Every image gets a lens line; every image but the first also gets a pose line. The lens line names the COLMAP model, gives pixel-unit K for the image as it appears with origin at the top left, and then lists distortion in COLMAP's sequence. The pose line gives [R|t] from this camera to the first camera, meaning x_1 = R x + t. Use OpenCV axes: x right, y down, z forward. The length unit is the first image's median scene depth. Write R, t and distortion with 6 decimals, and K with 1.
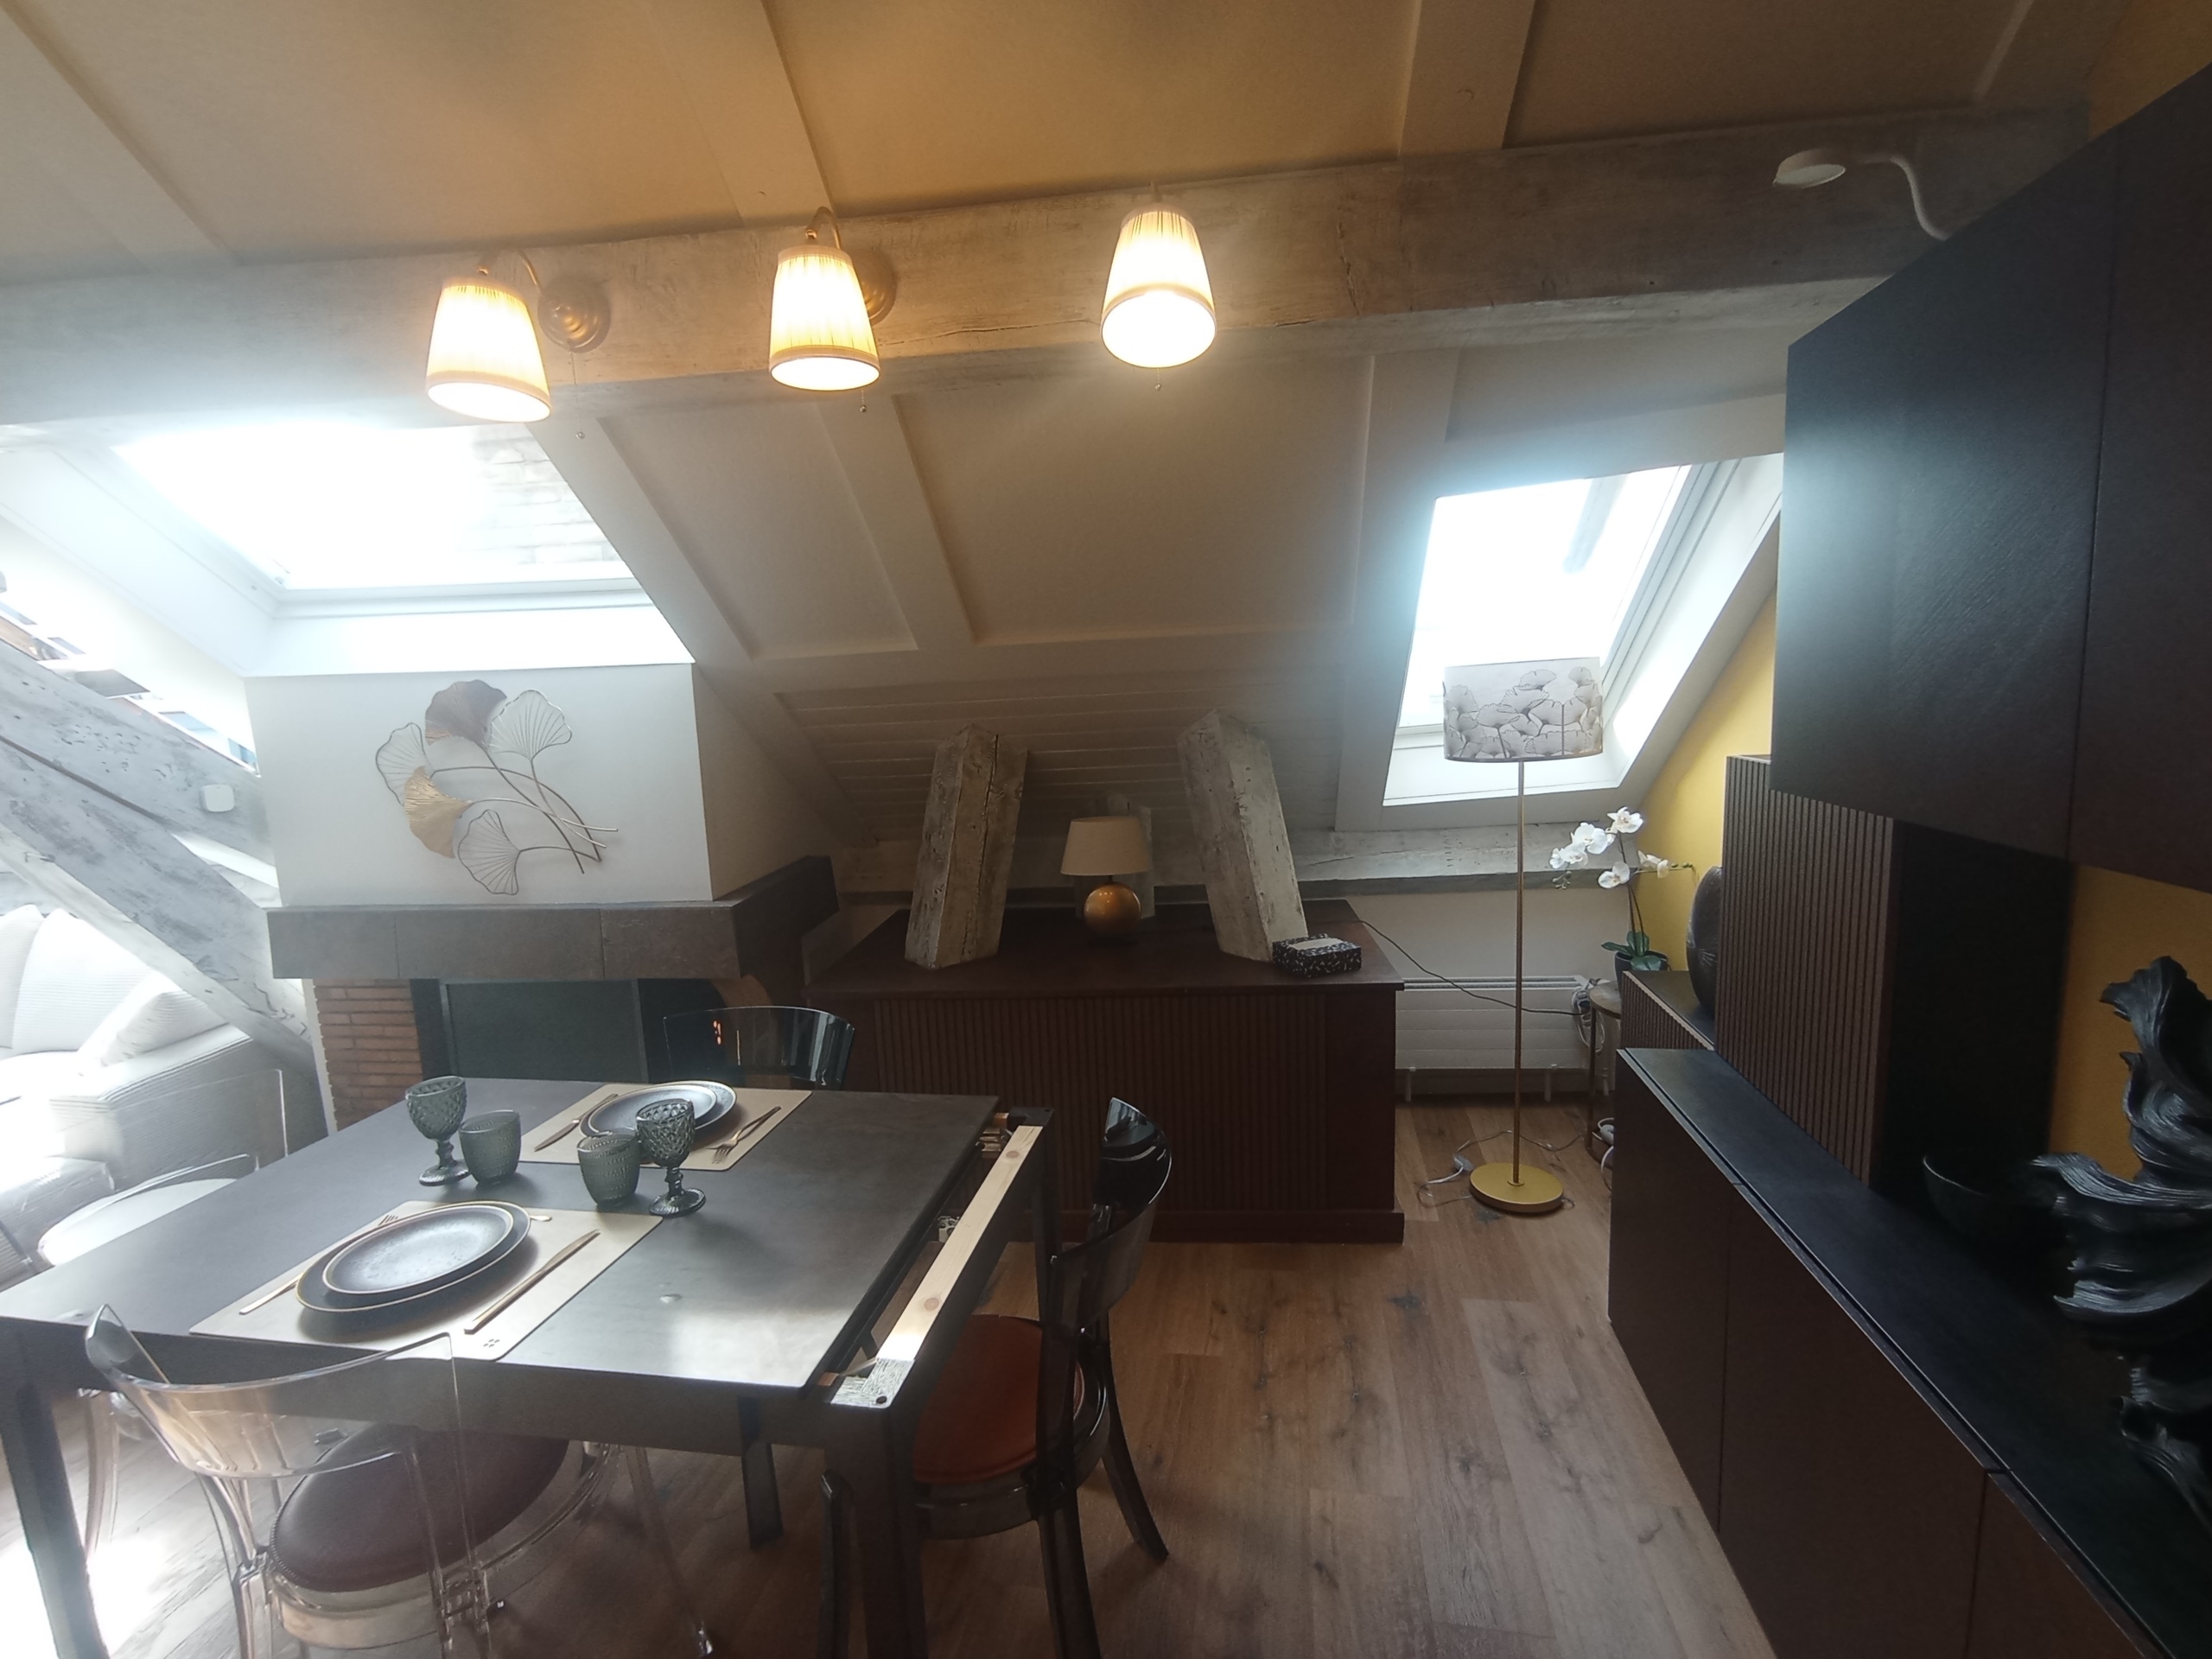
lens RADIAL K [[1012.1, 0, 1081.2], [0, 1012.1, 826.4], [0, 0, 1]] dist [-0.033152, 0.025426]
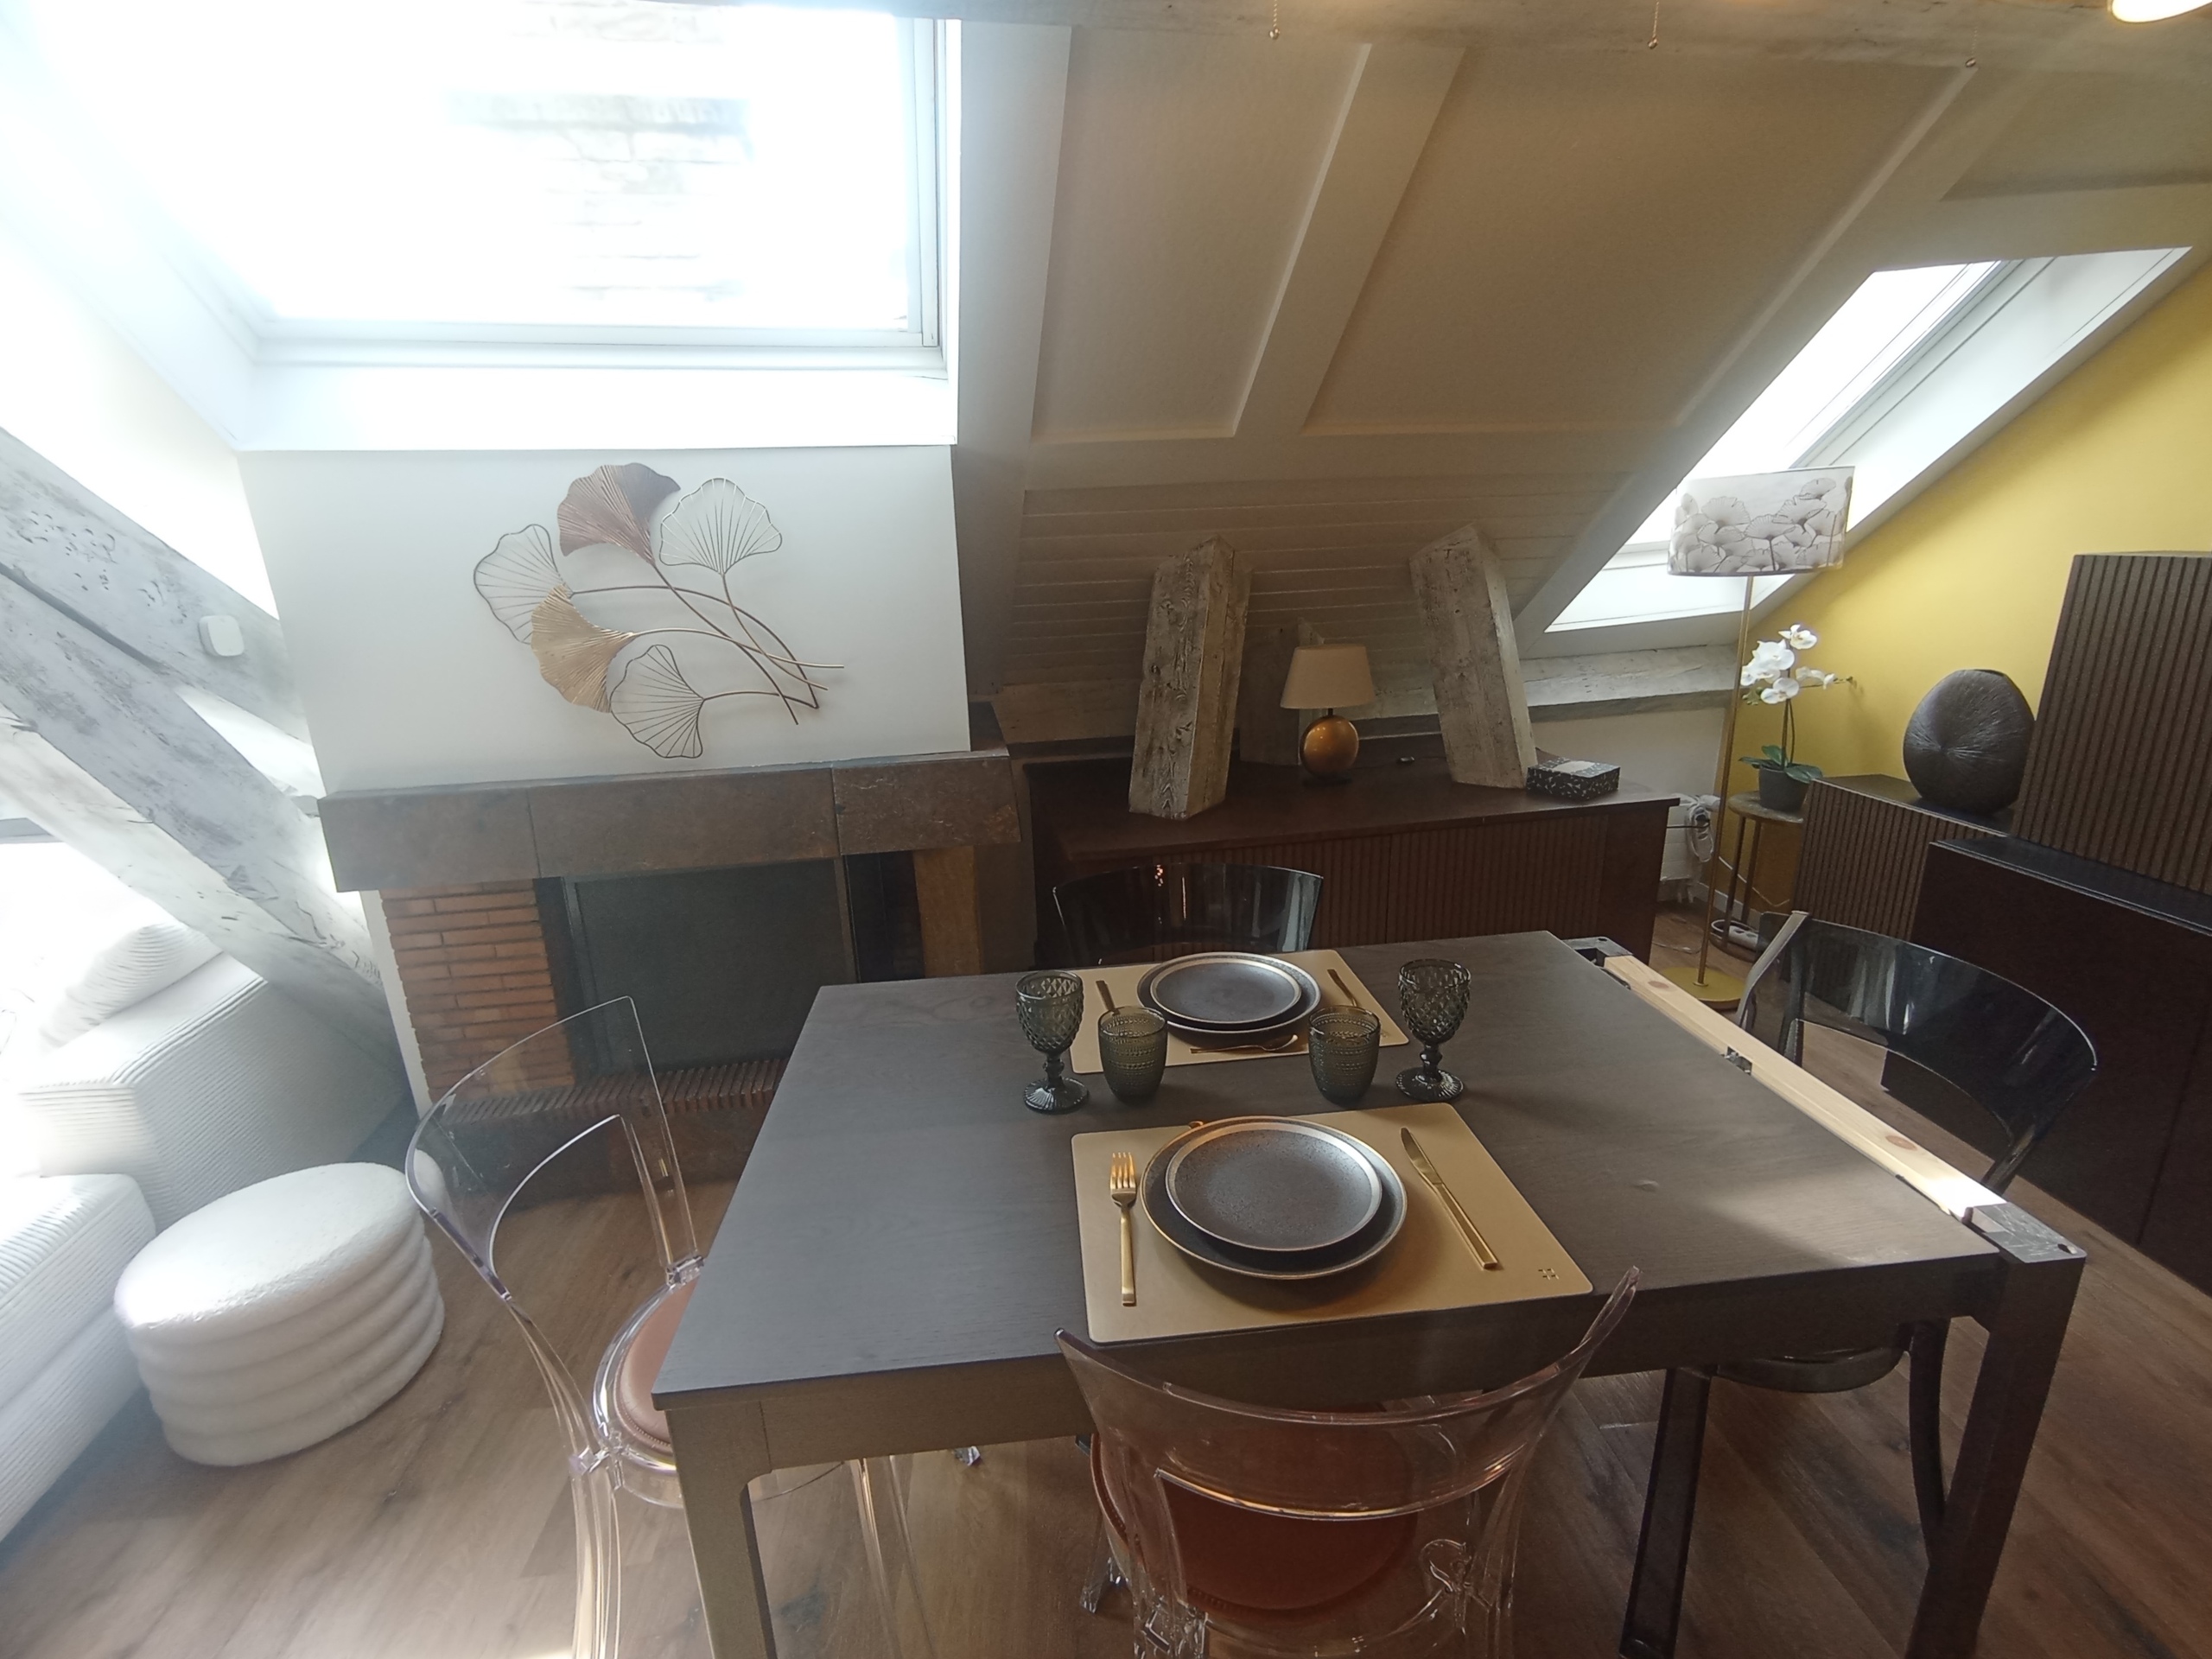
lens RADIAL K [[1012.1, 0, 1081.2], [0, 1012.1, 826.4], [0, 0, 1]] dist [-0.033152, 0.025426]
pose [[0.963844, -0.066200, 0.258111, -0.478857], [0.032943, 0.990821, 0.131107, 0.029008], [-0.264421, -0.117863, 0.957178, 0.180496]]
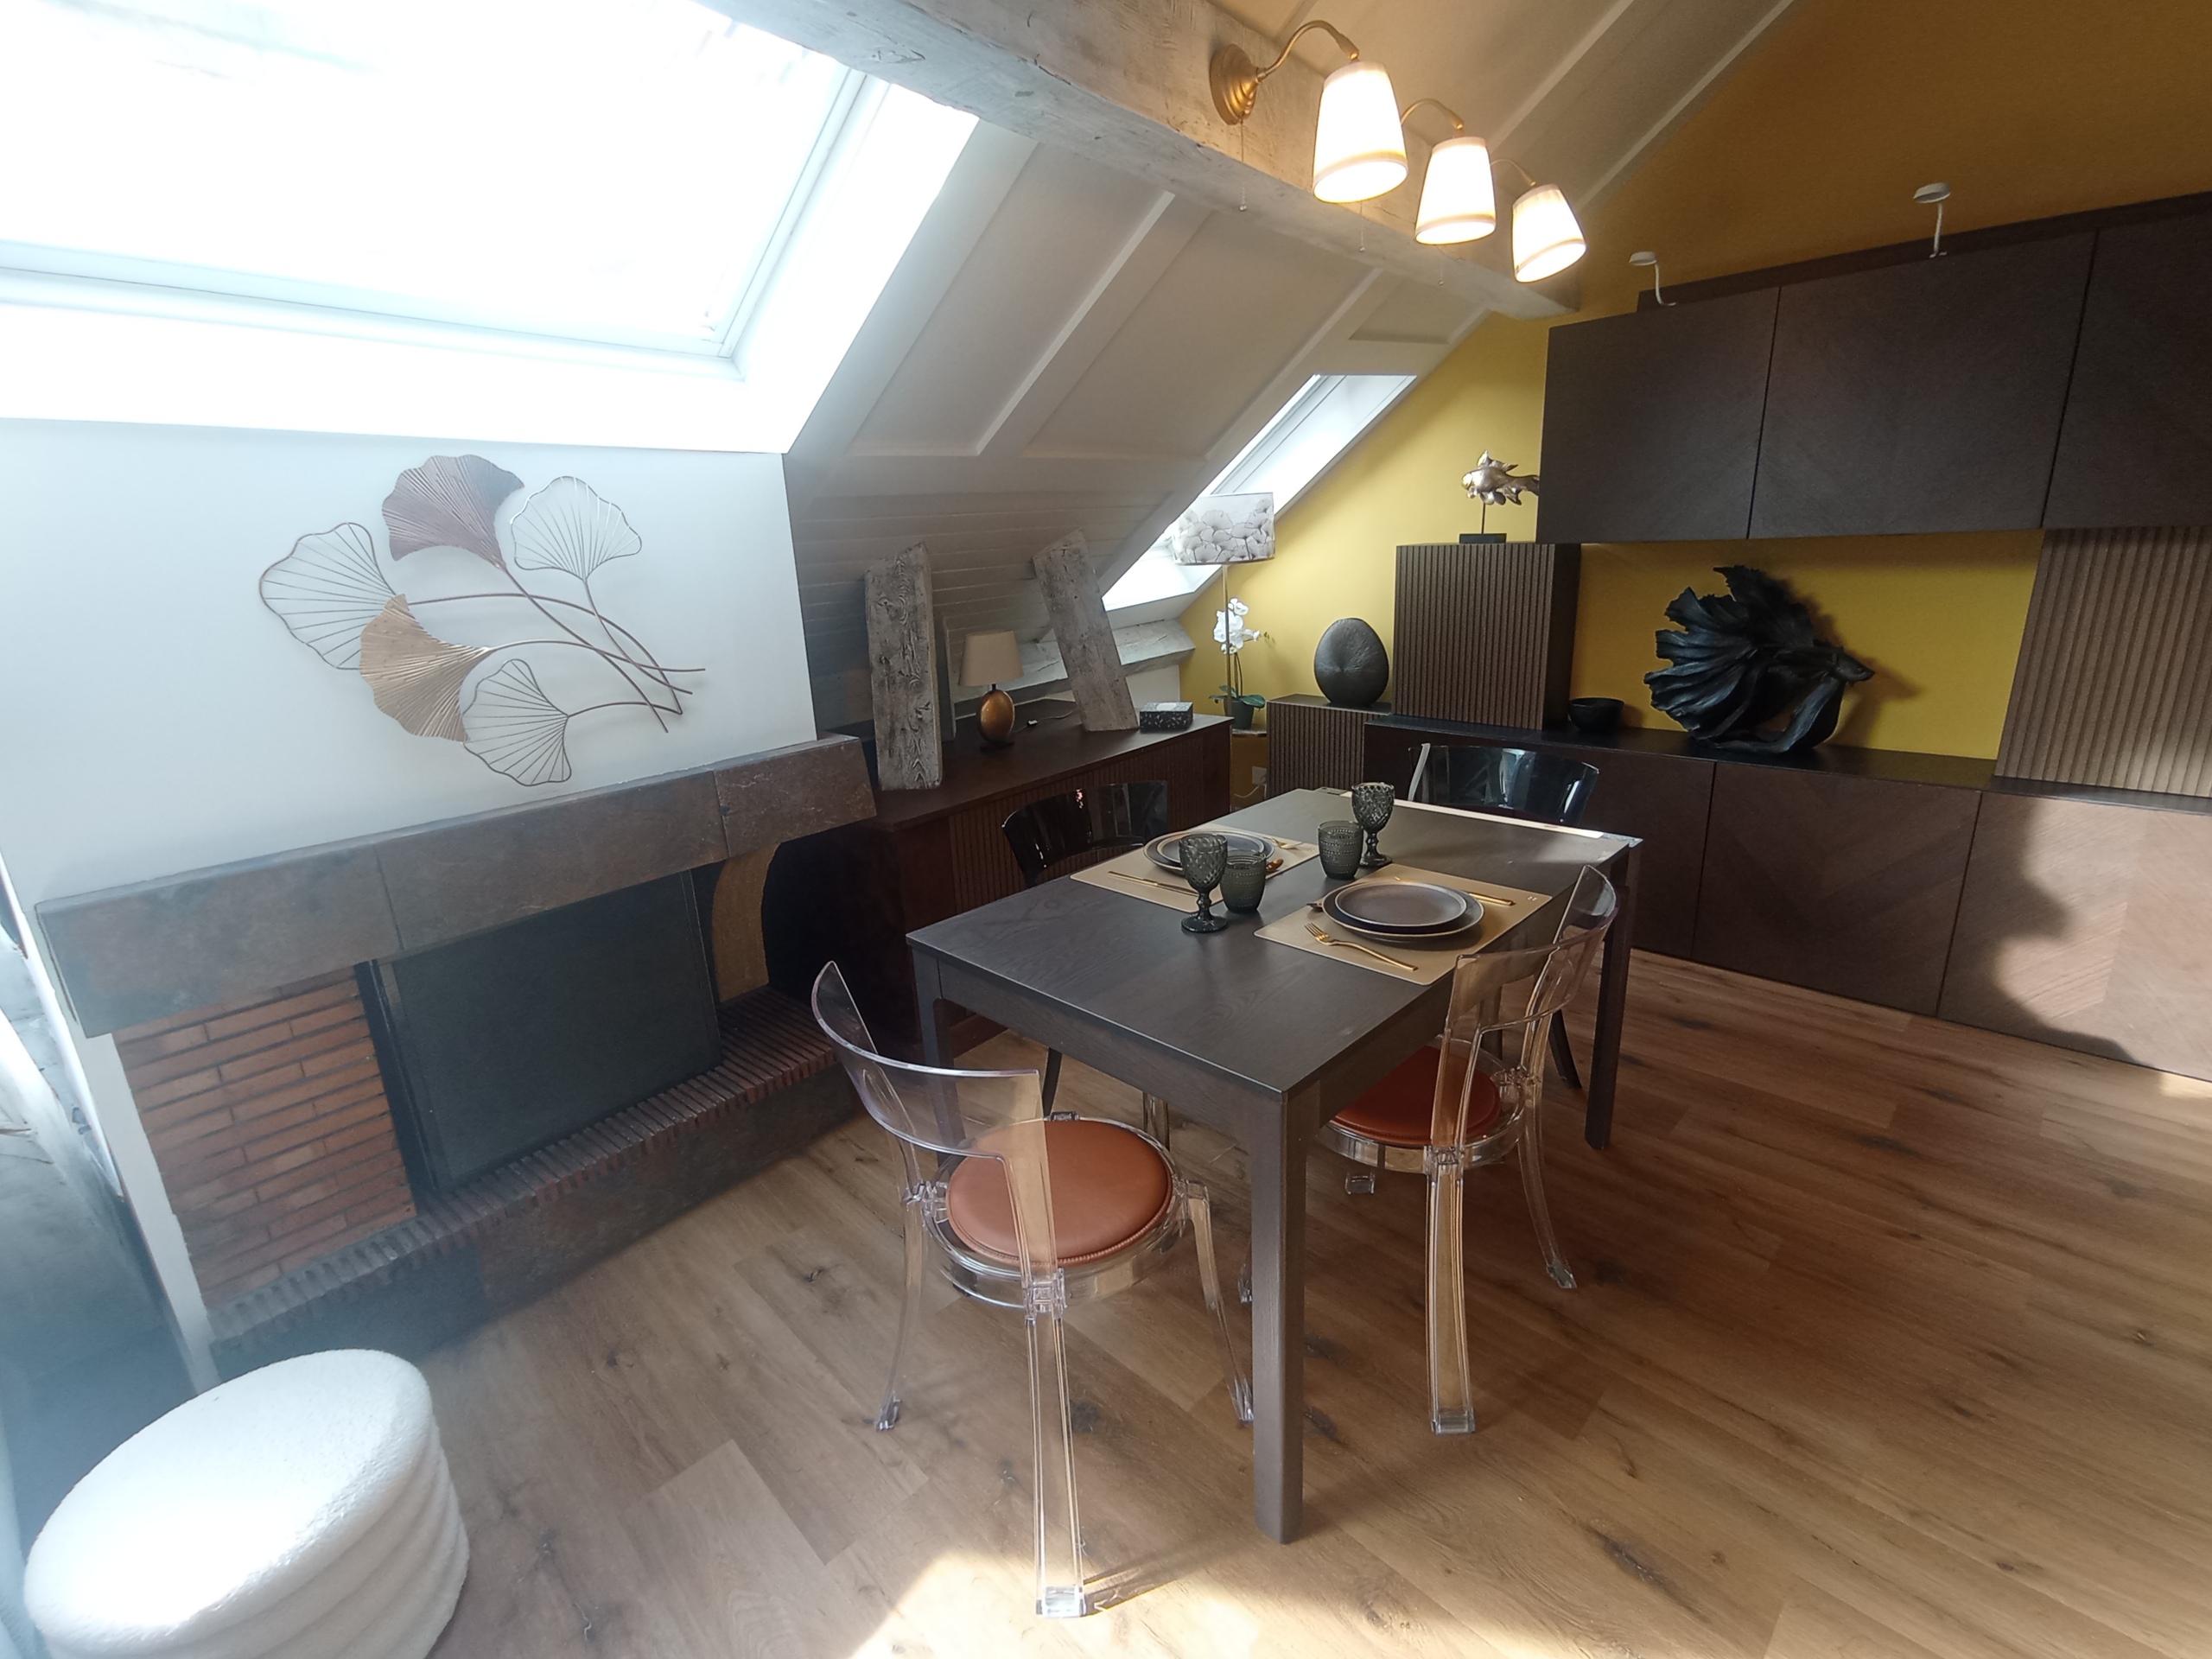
lens RADIAL K [[1012.3, 0, 1084.8], [0, 1012.3, 818.8], [0, 0, 1]] dist [-0.000892, 0.006170]
pose [[0.574240, -0.210706, 0.791107, -0.906279], [0.135880, 0.977440, 0.161704, 0.029218], [-0.807332, 0.014639, 0.589916, 0.293294]]
